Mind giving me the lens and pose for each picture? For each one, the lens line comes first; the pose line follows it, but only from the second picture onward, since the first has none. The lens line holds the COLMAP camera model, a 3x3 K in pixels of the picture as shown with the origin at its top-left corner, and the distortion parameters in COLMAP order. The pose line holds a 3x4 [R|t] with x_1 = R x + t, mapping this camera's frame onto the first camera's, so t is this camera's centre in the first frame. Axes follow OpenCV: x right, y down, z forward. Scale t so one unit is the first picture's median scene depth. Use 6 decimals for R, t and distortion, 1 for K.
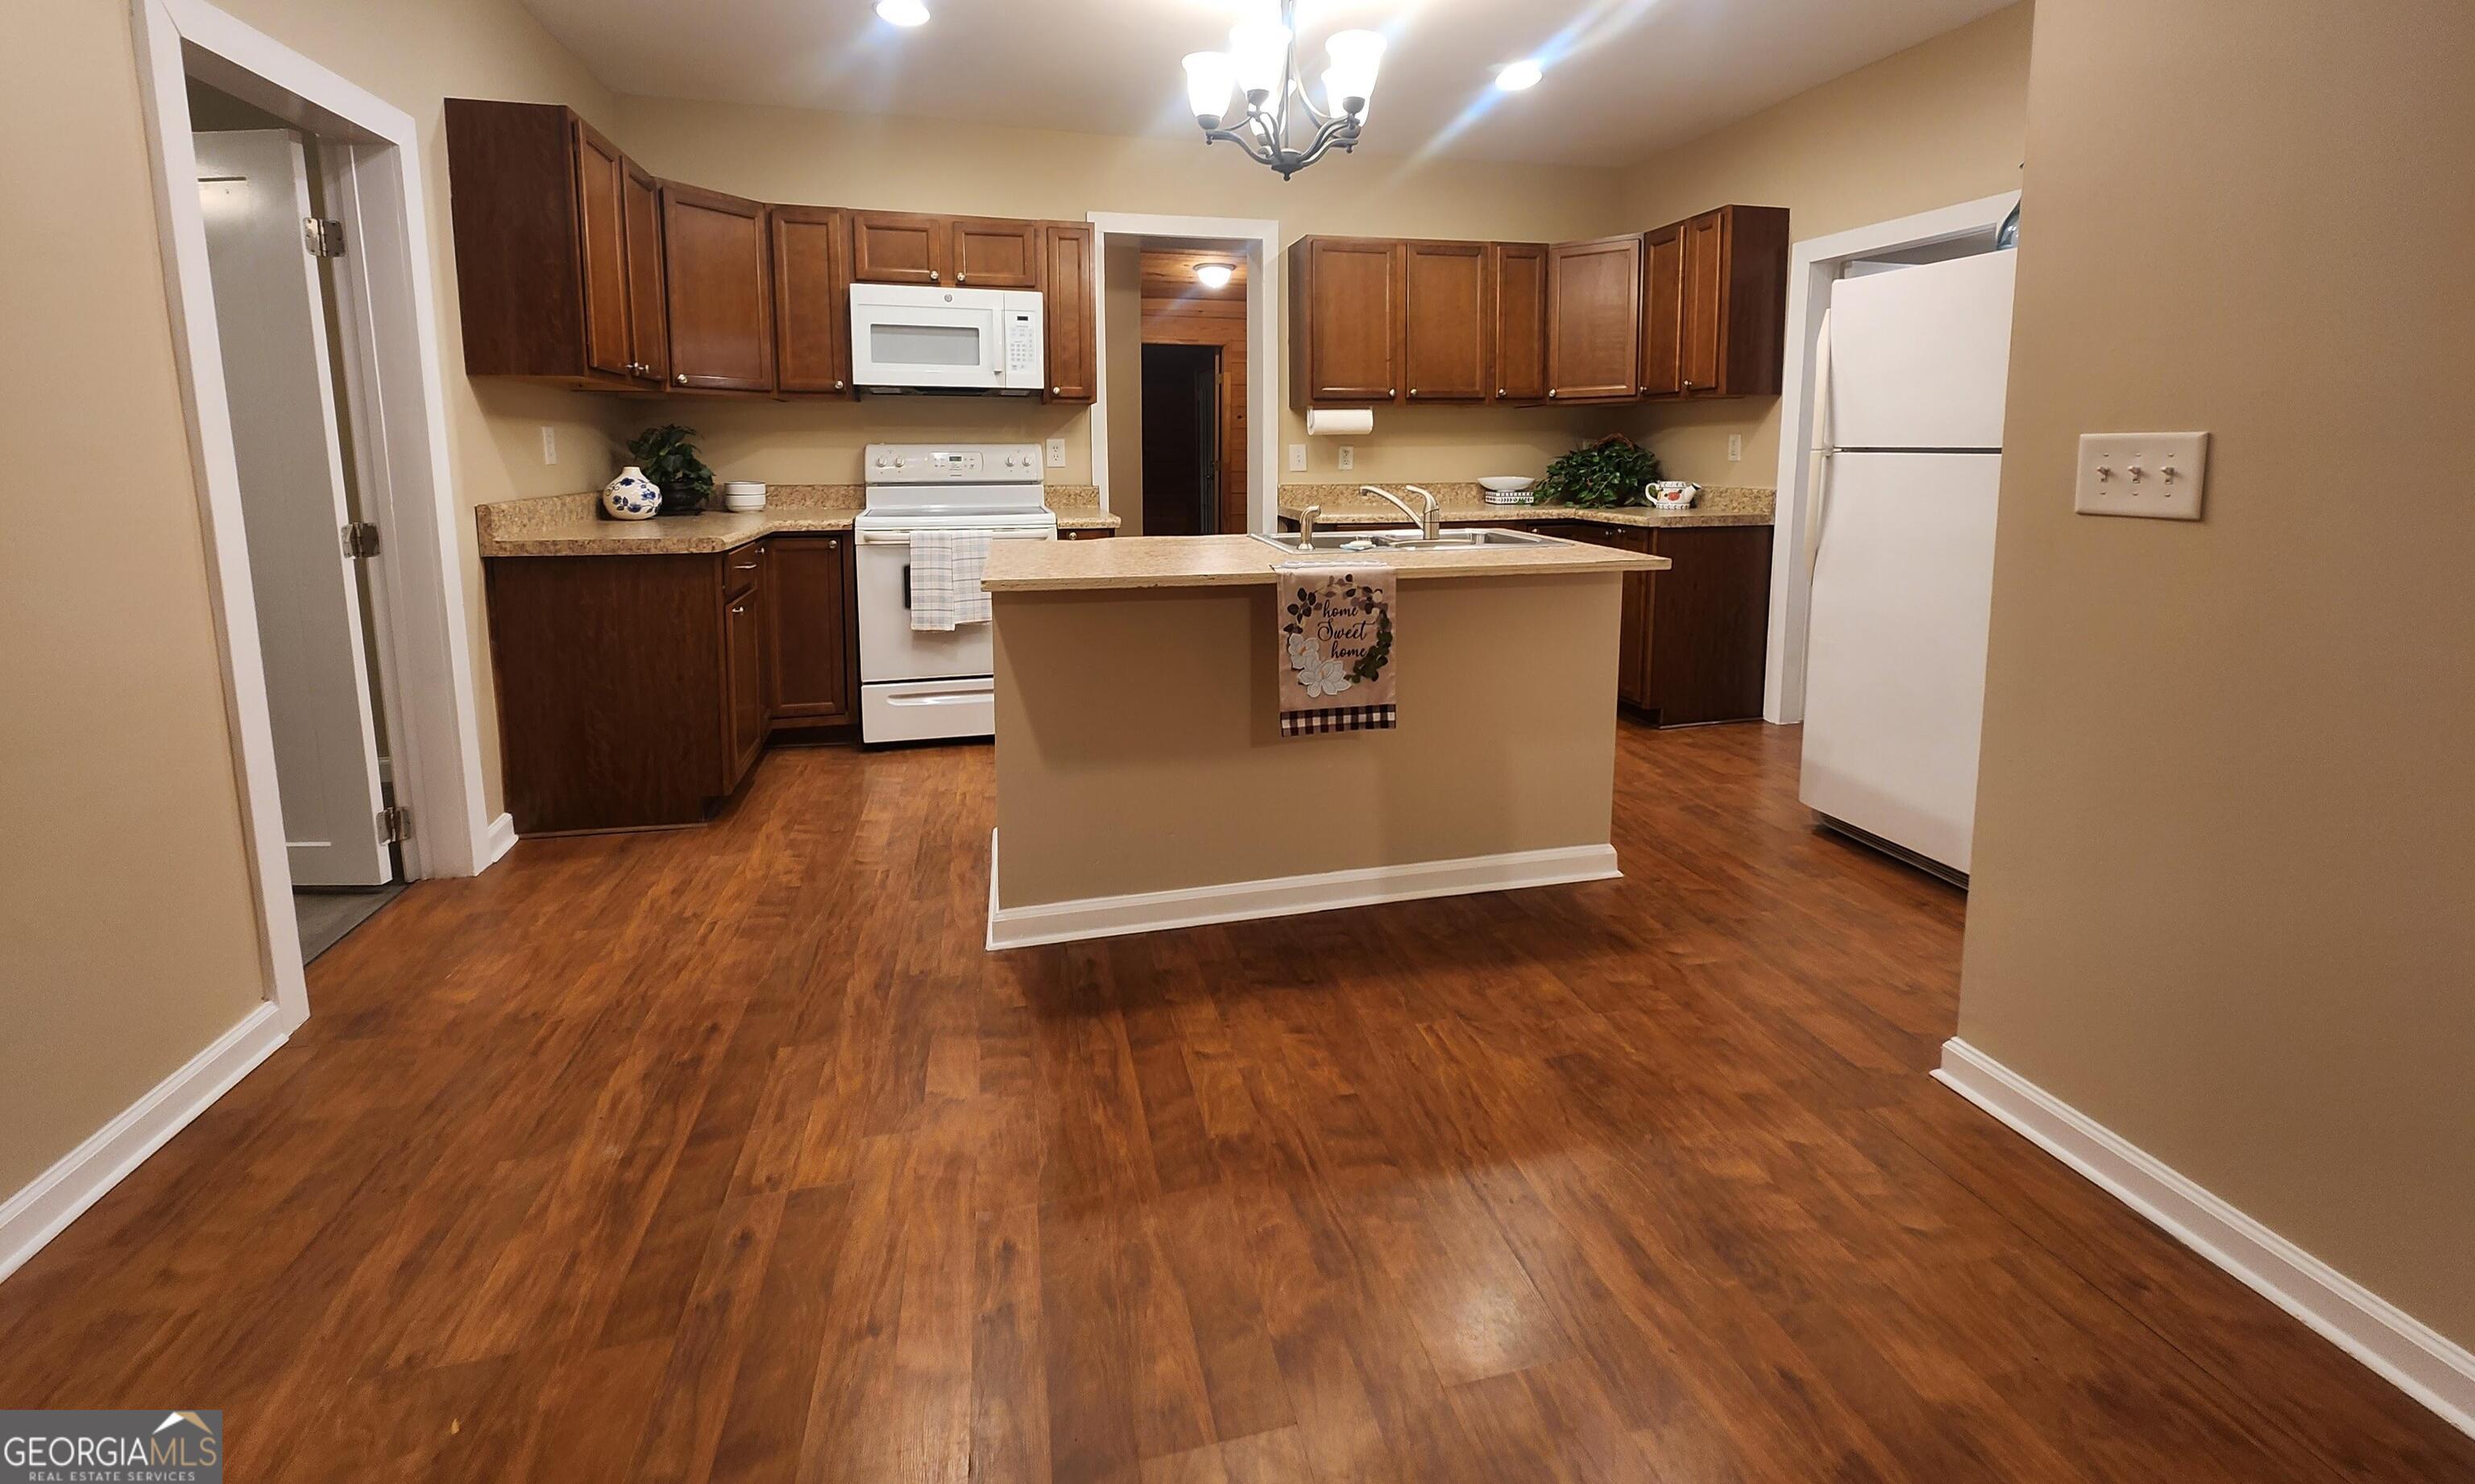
lens RADIAL K [[1005.0, 0, 1239.9], [0, 1005.0, 554.6], [0, 0, 1]] dist [-0.003807, 0.000922]
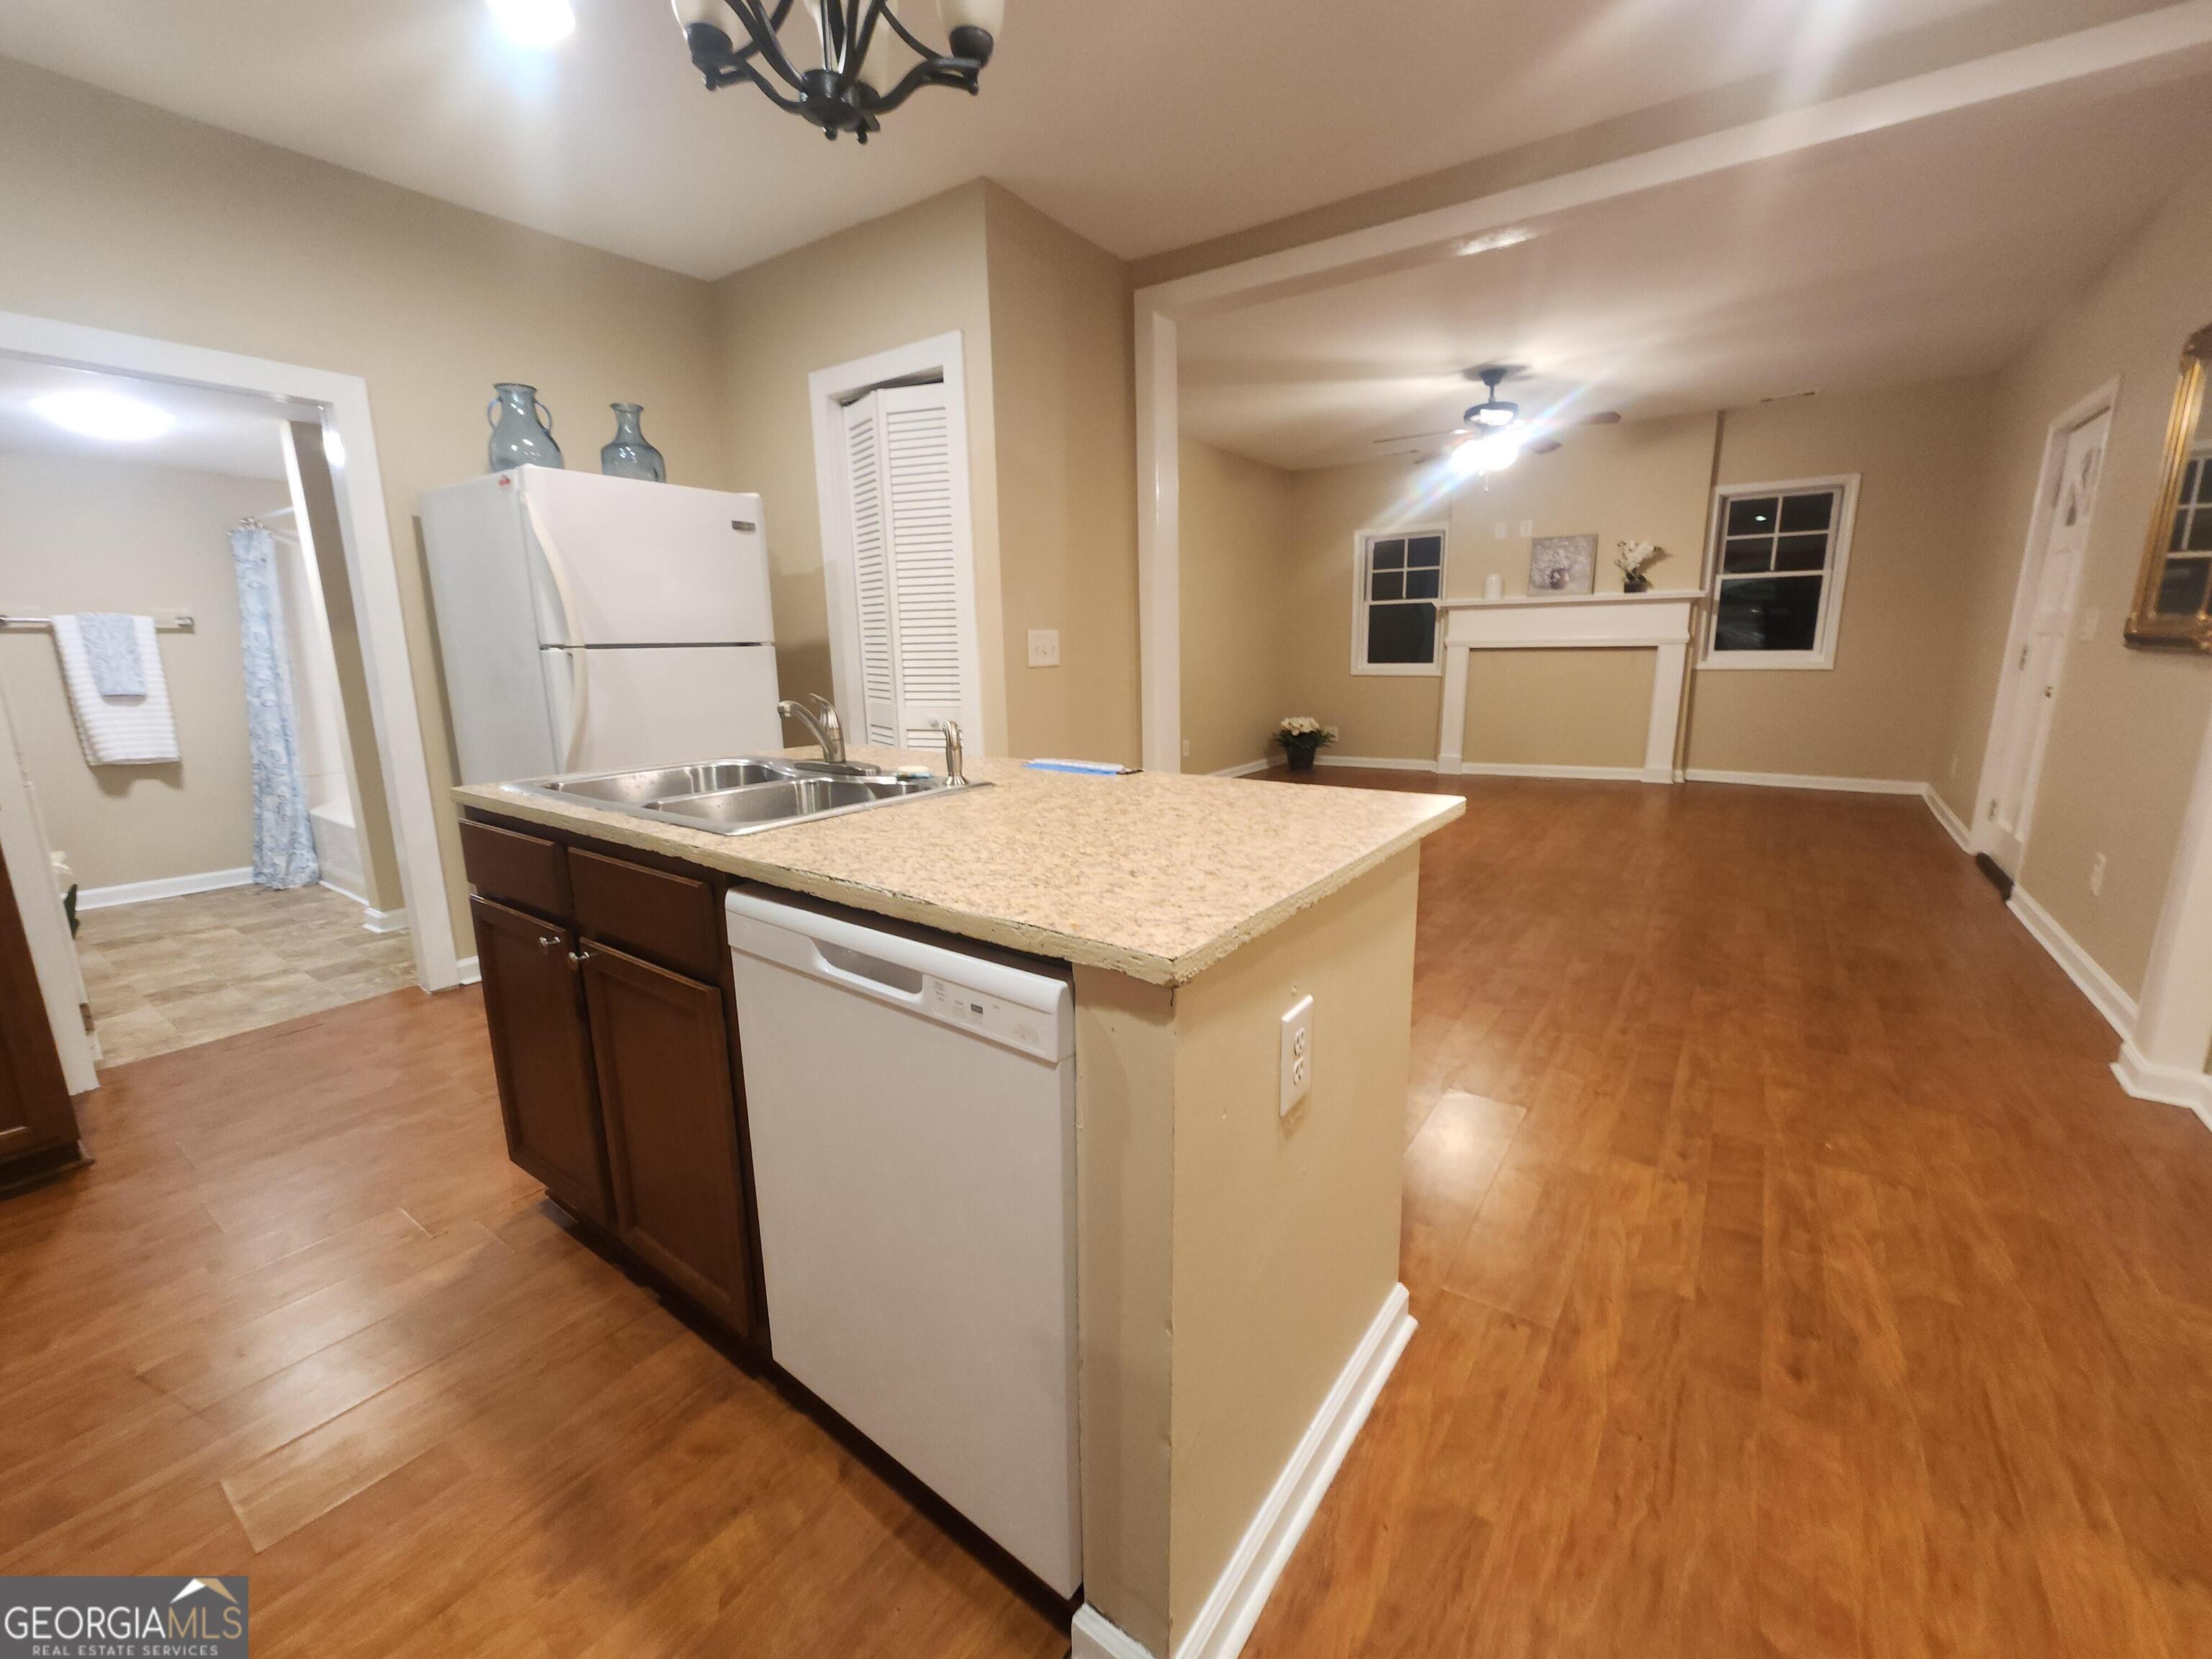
lens RADIAL K [[908.2, 0, 1106.1], [0, 908.2, 836.6], [0, 0, 1]] dist [-0.004442, -0.000308]
pose [[-0.655694, -0.151248, 0.739722, -0.441700], [0.098165, 0.954337, 0.282144, -0.128212], [-0.748618, 0.257615, -0.610906, 1.212659]]
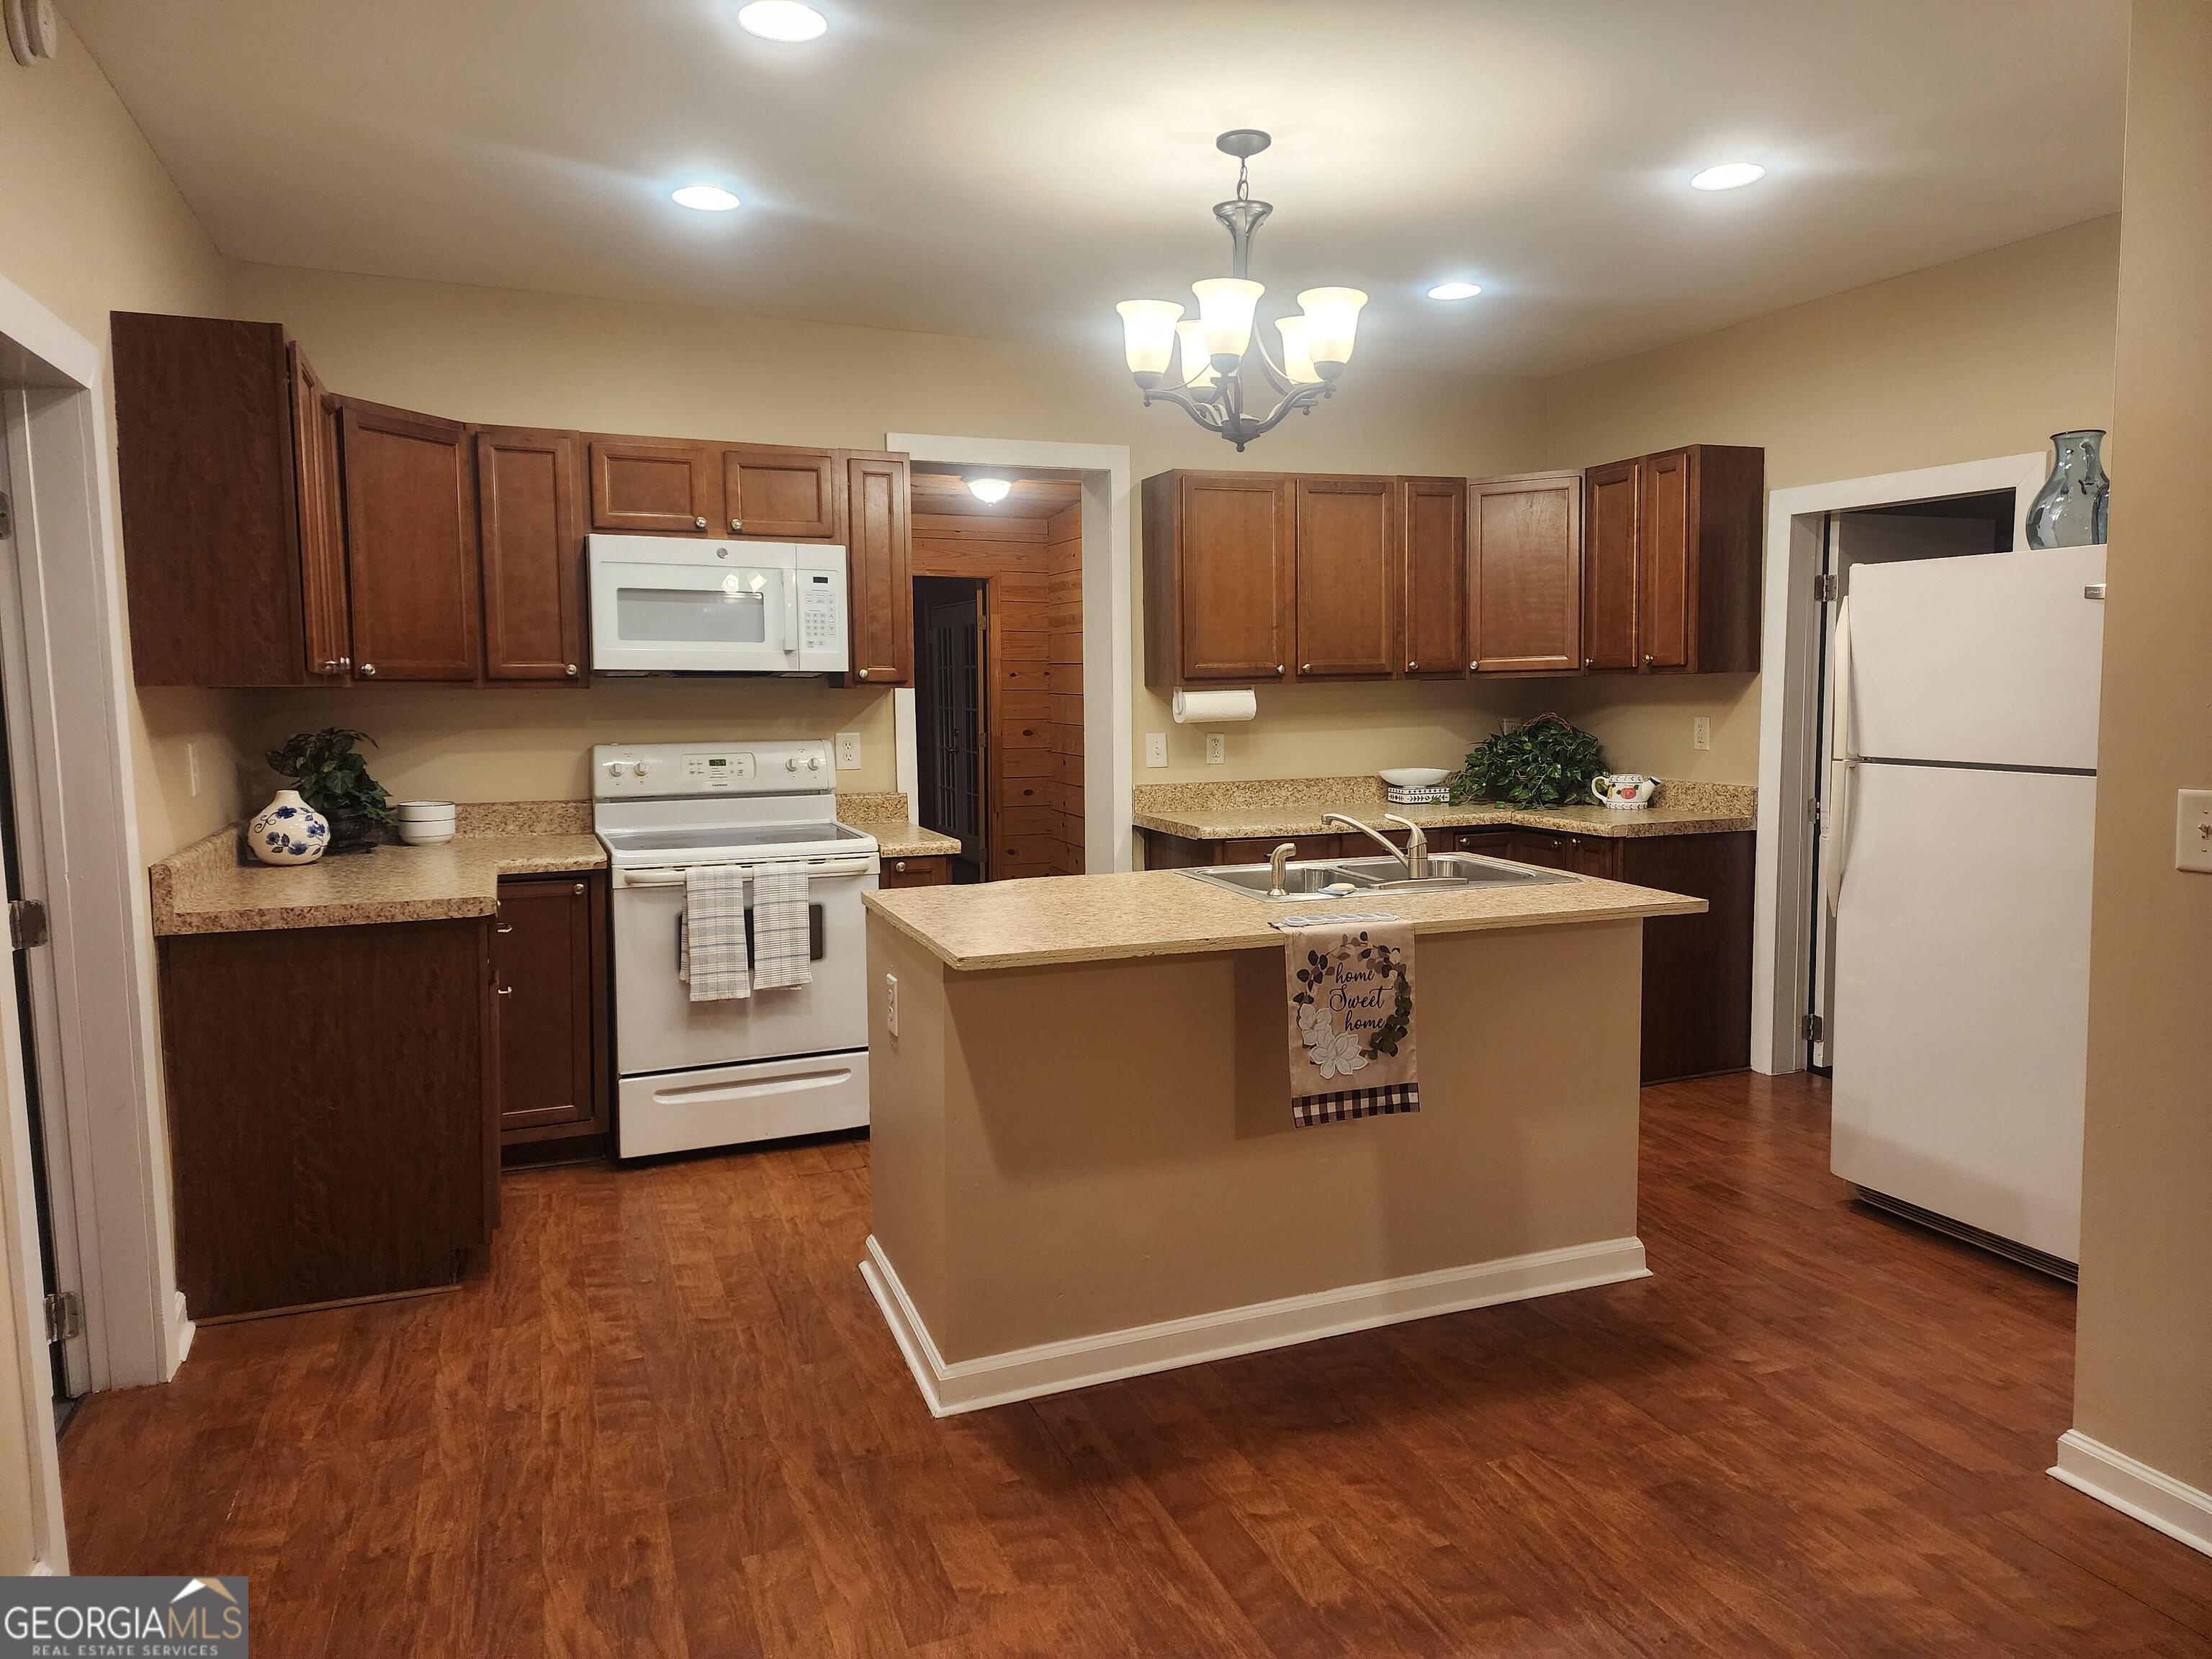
lens RADIAL K [[1444.6, 0, 1124.0], [0, 1444.6, 788.6], [0, 0, 1]] dist [0.068995, -0.053877]
pose [[0.989848, -0.017918, 0.140998, -0.210539], [0.022689, 0.999221, -0.032300, -0.053199], [-0.140310, 0.035171, 0.989483, -0.154354]]
